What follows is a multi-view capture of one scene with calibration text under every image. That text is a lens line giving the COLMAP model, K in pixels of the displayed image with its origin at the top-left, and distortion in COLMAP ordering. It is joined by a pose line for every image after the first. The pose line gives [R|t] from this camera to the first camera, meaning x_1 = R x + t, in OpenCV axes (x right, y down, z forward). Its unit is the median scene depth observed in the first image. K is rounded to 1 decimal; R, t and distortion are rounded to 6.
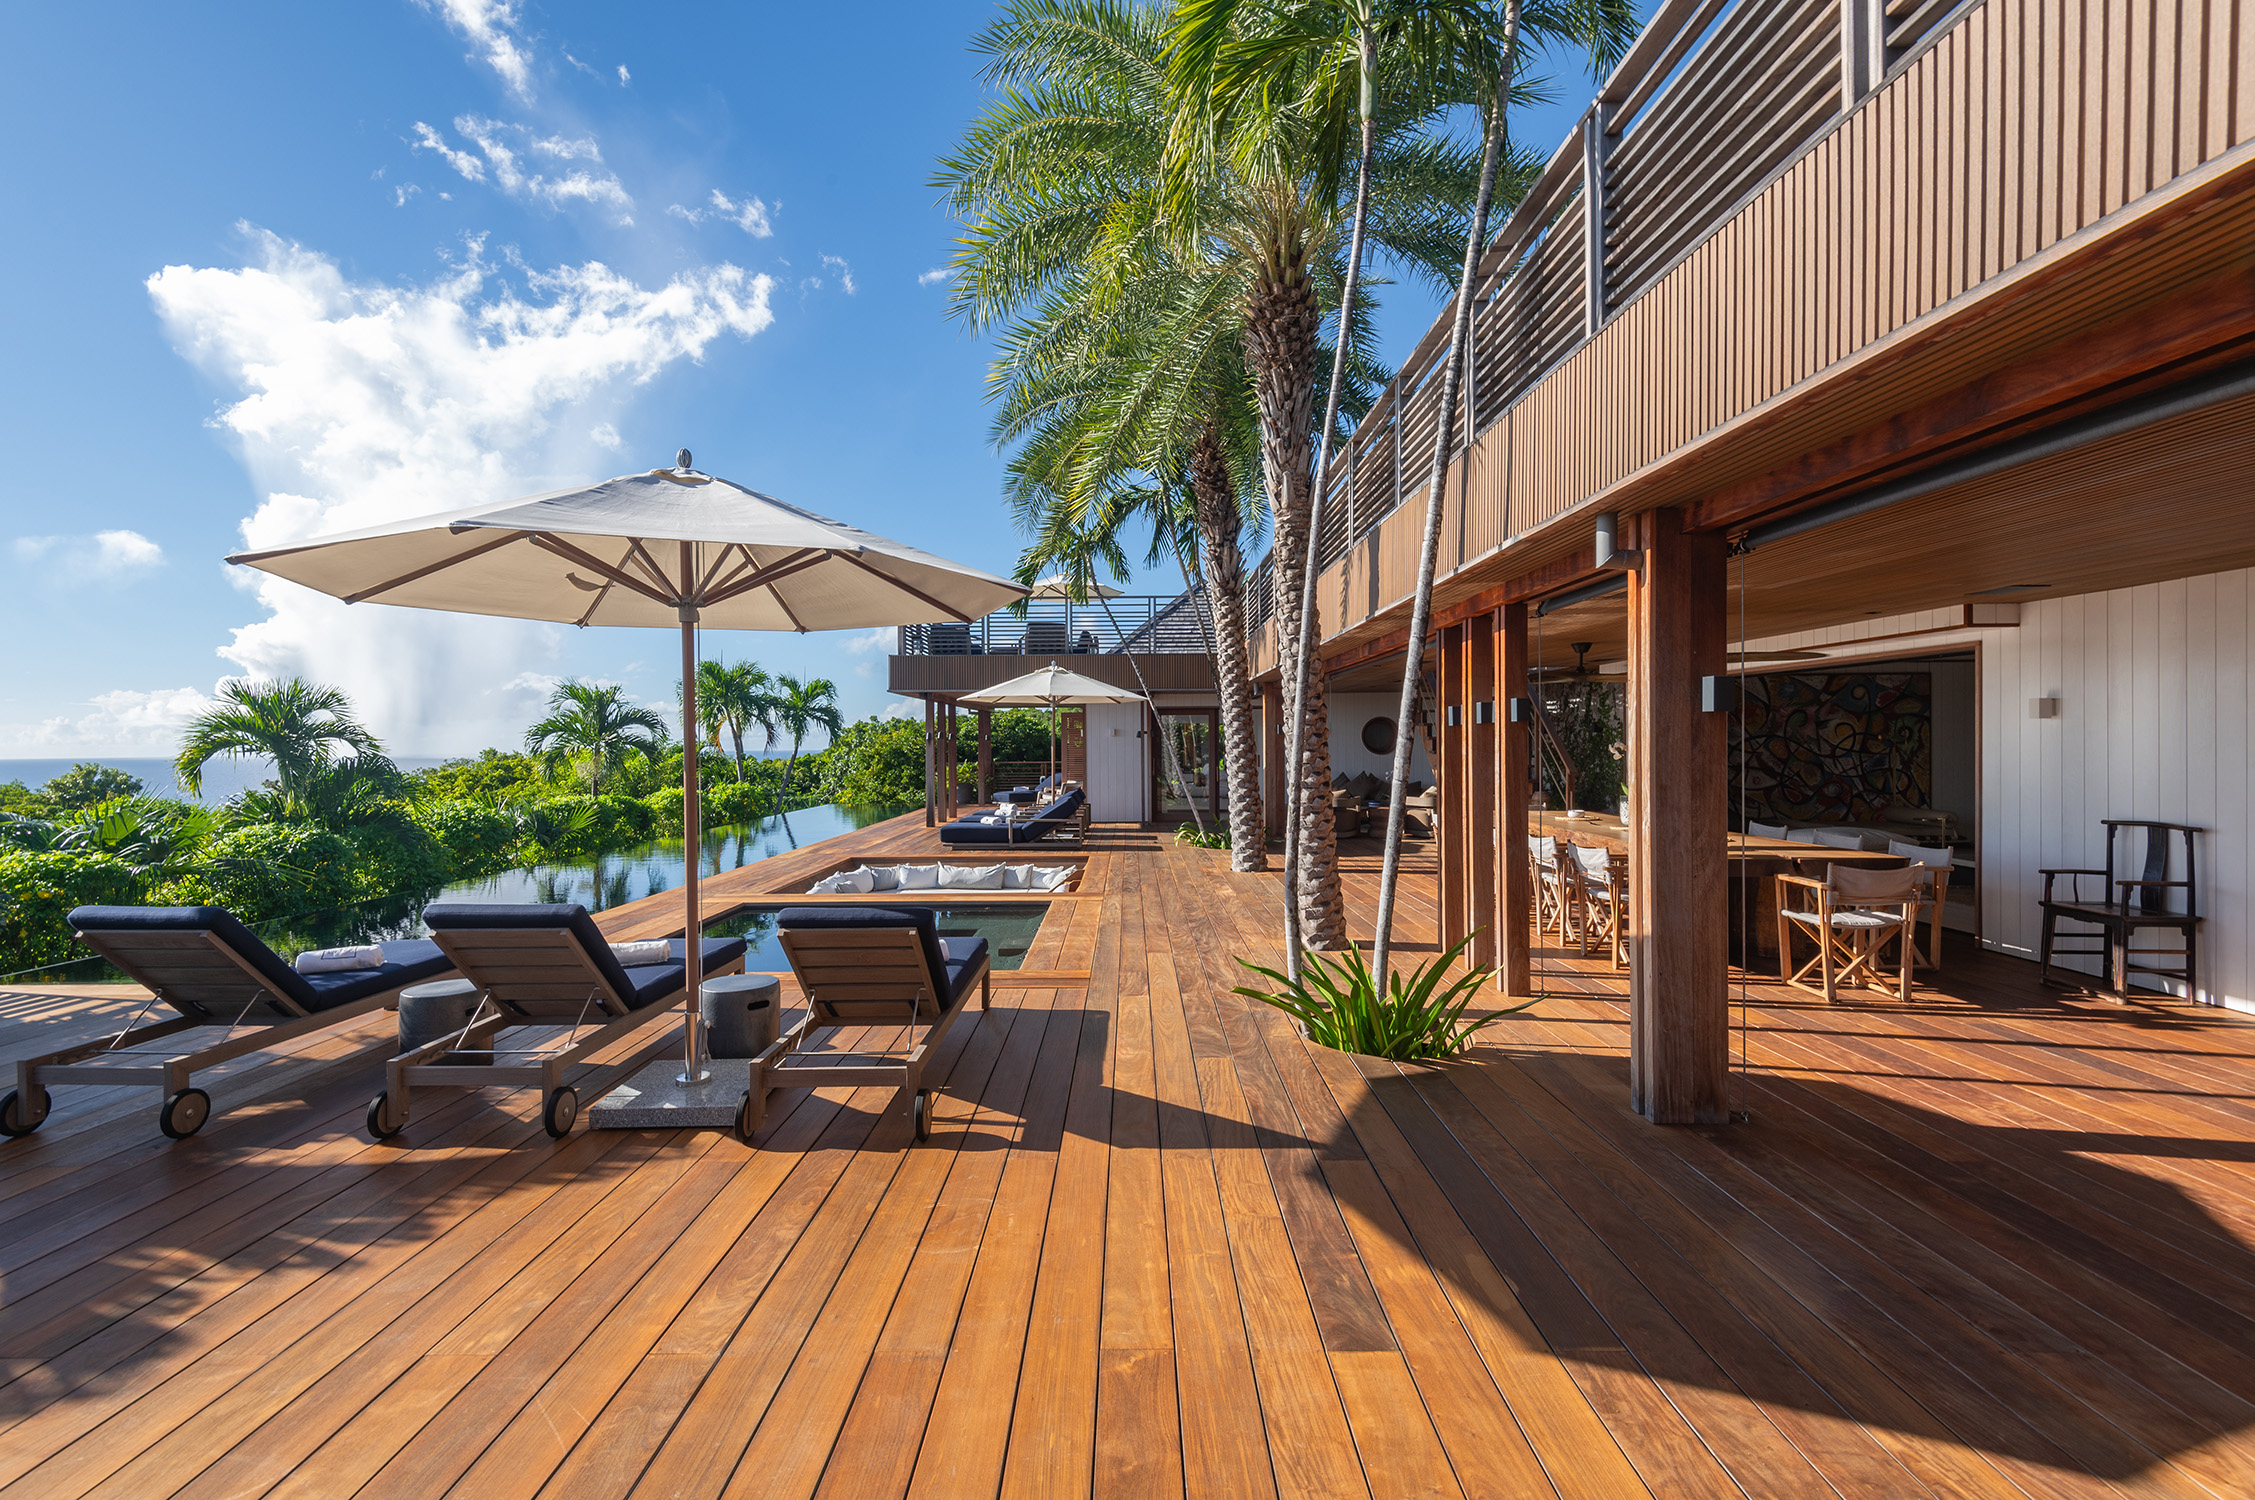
lens RADIAL K [[1038.5, 0, 1139.1], [0, 1038.5, 744.1], [0, 0, 1]] dist [0.030219, -0.014560]
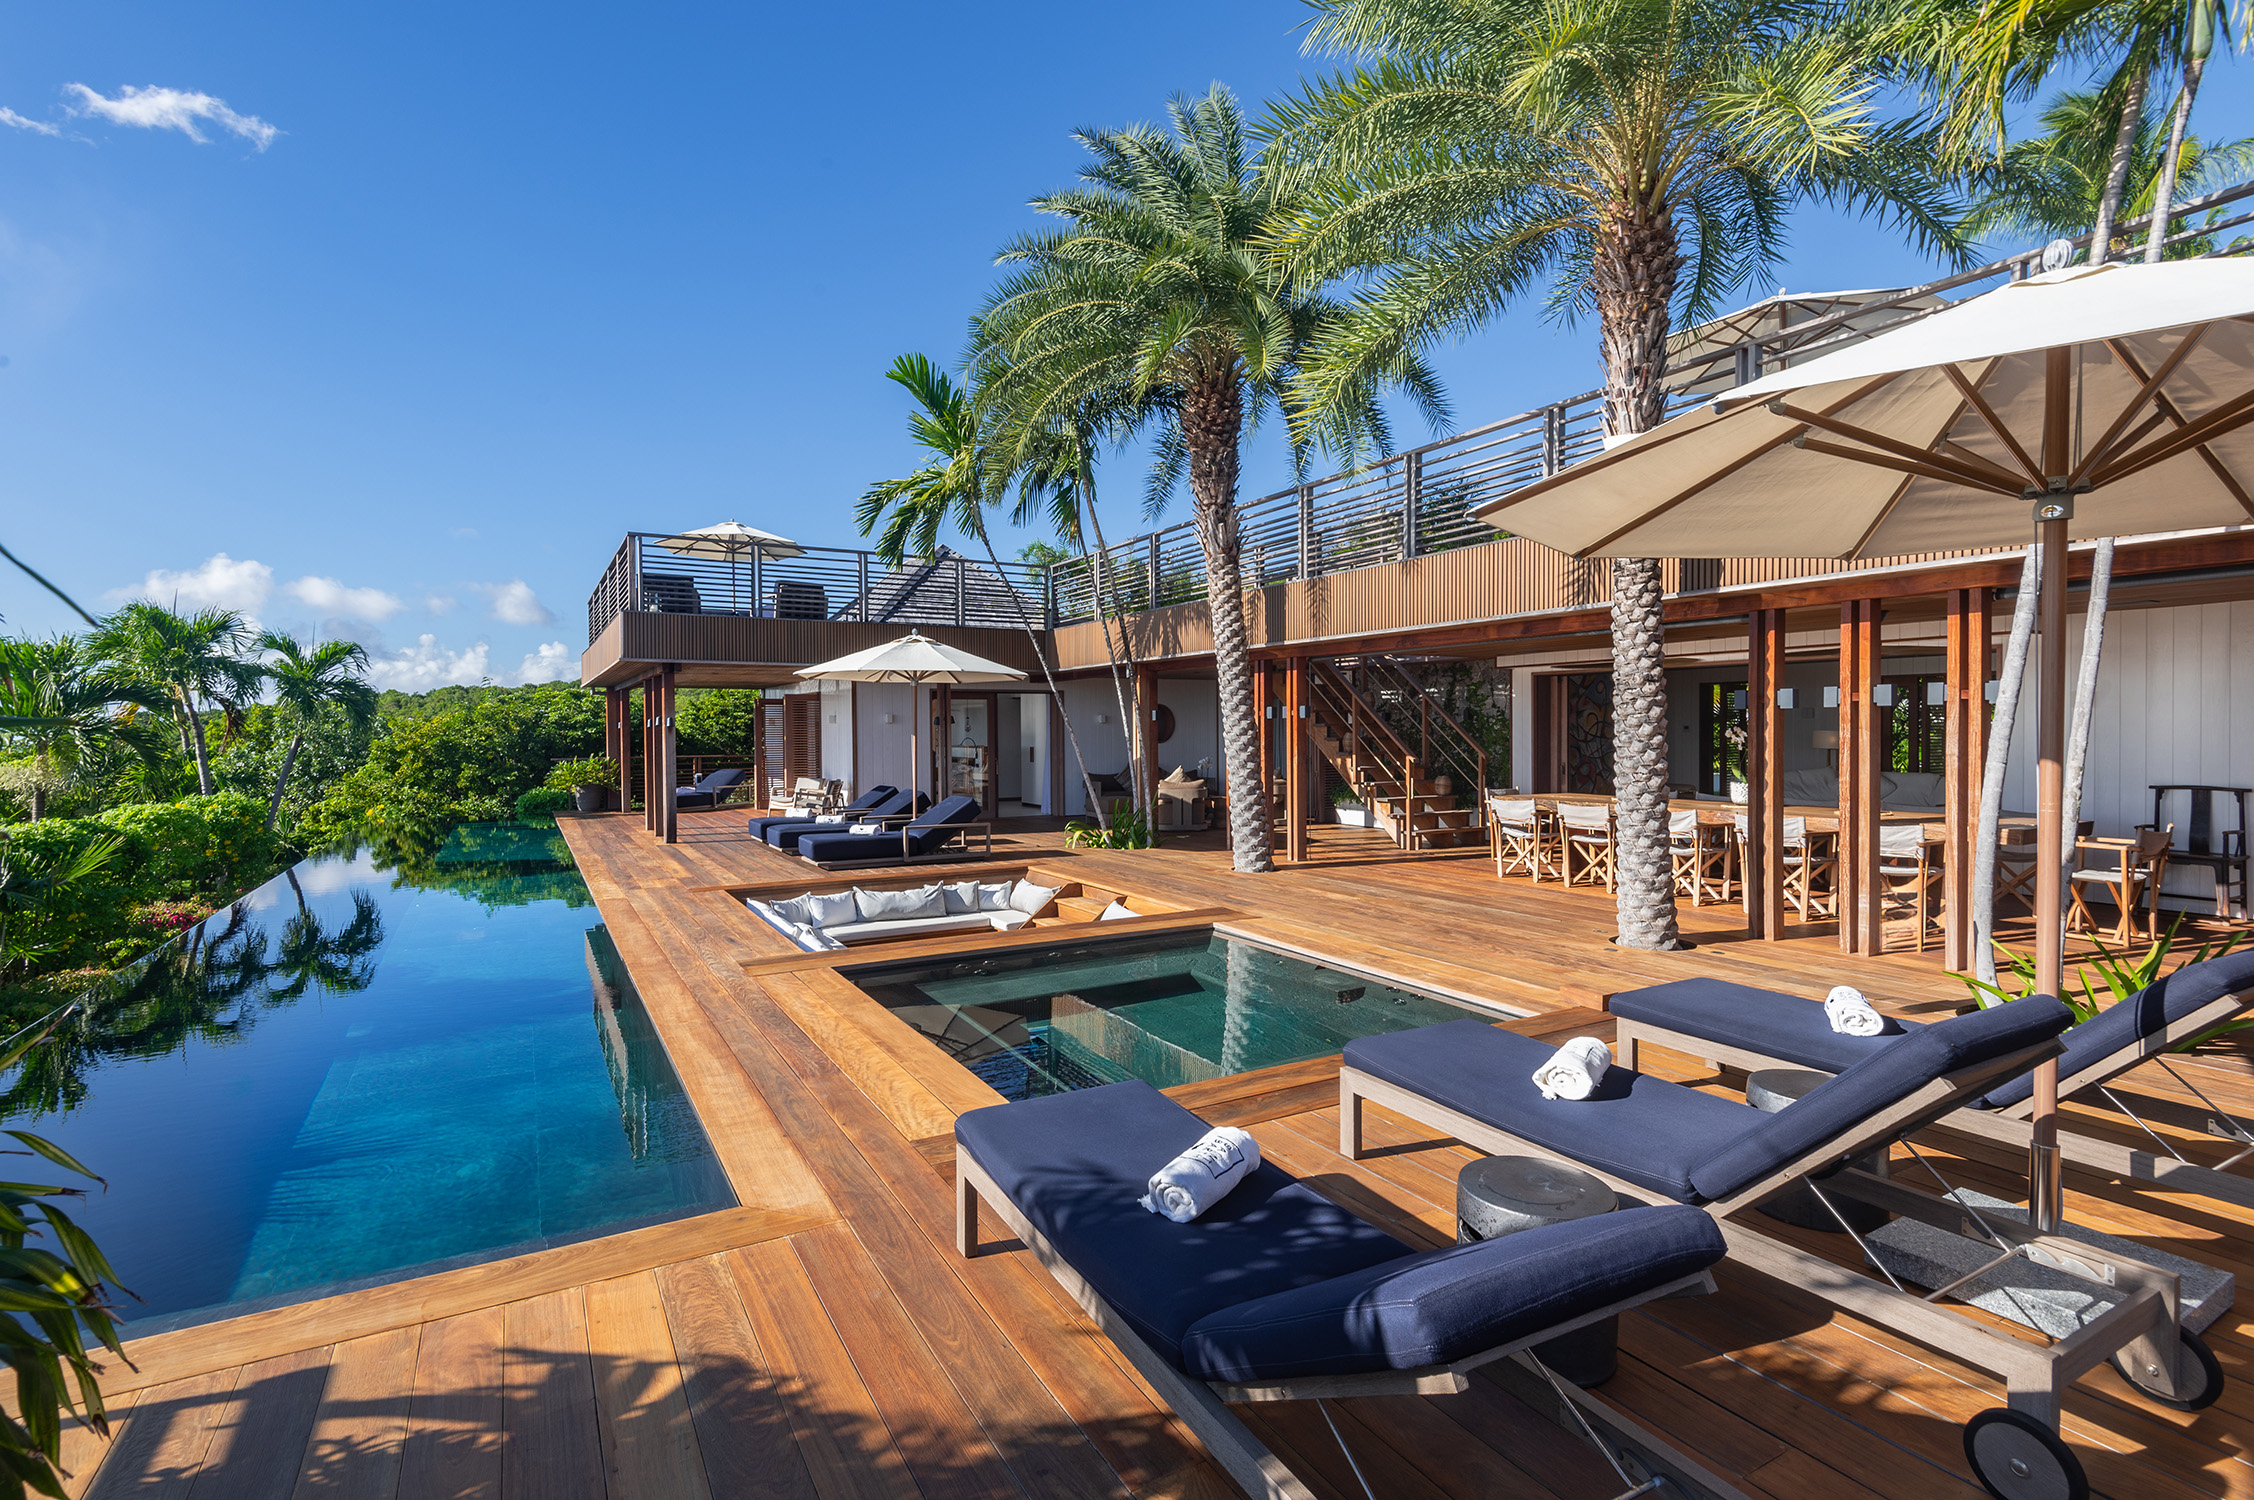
lens RADIAL K [[1038.0, 0, 1106.6], [0, 1038.0, 746.1], [0, 0, 1]] dist [0.030219, -0.014560]
pose [[0.868964, -0.007807, 0.494813, -0.428914], [0.002912, 0.999939, 0.010663, 0.003124], [-0.494866, -0.007825, 0.868934, 0.264097]]
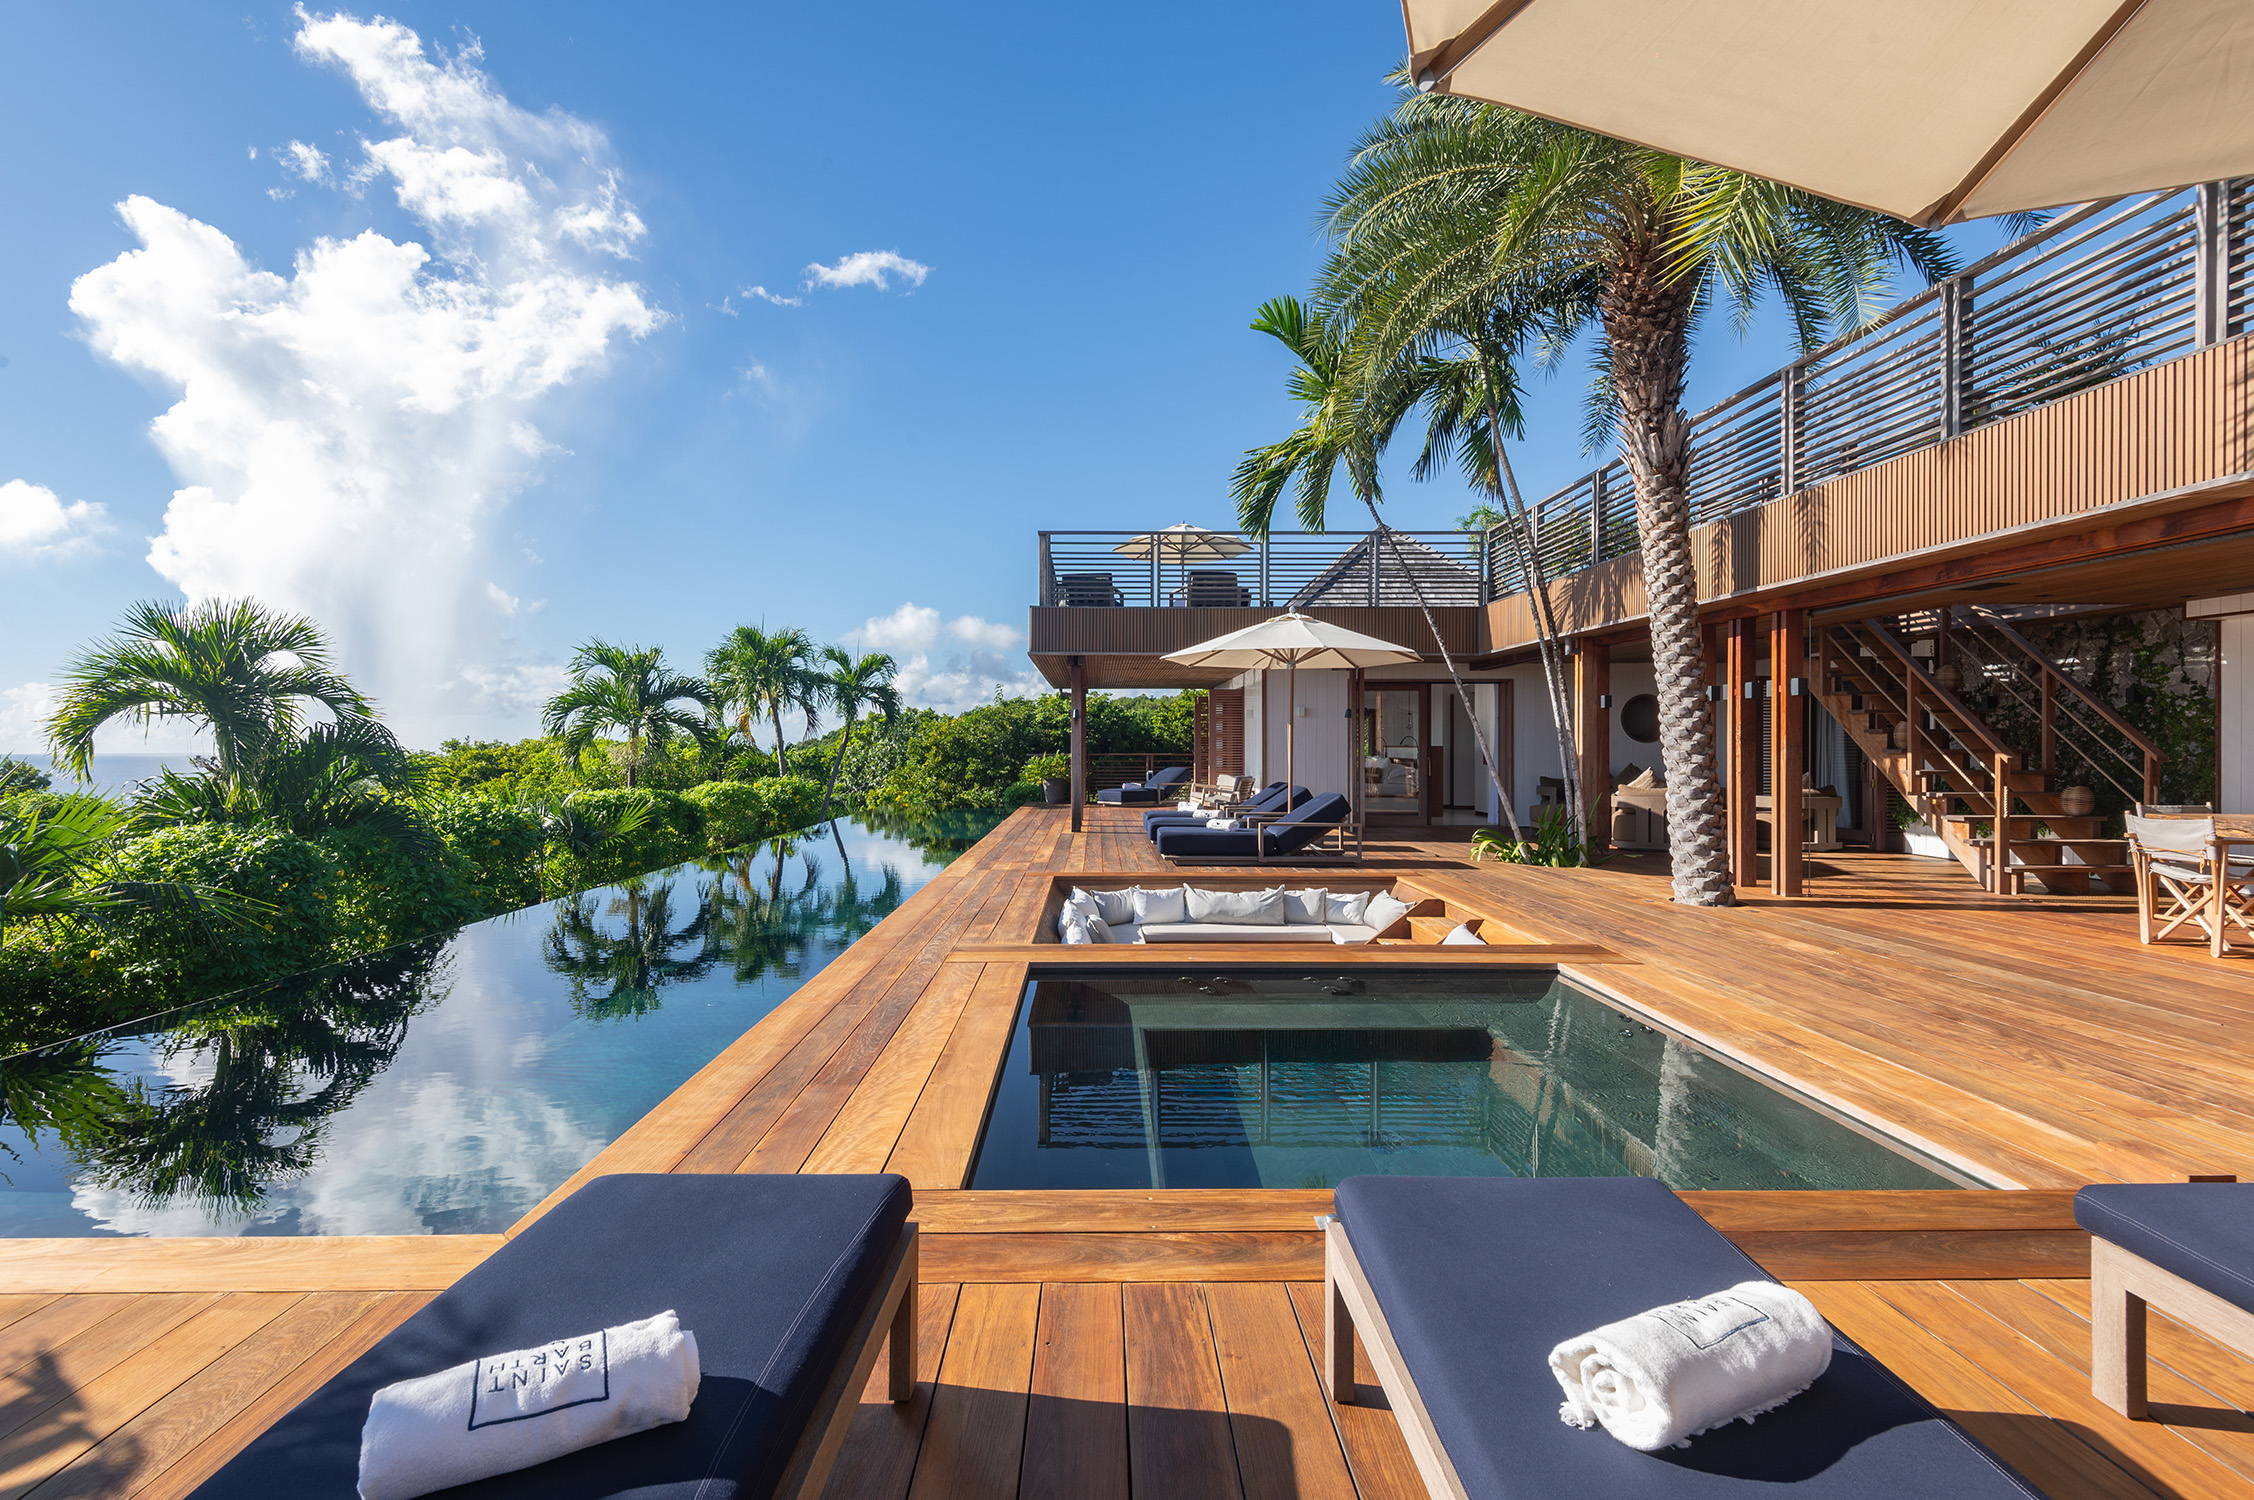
lens RADIAL K [[1038.0, 0, 1114.5], [0, 1038.0, 746.2], [0, 0, 1]] dist [0.030219, -0.014560]
pose [[0.999610, 0.006804, 0.027087, -0.272814], [-0.006772, 0.999976, -0.001276, 0.024057], [-0.027095, 0.001092, 0.999632, 0.325990]]
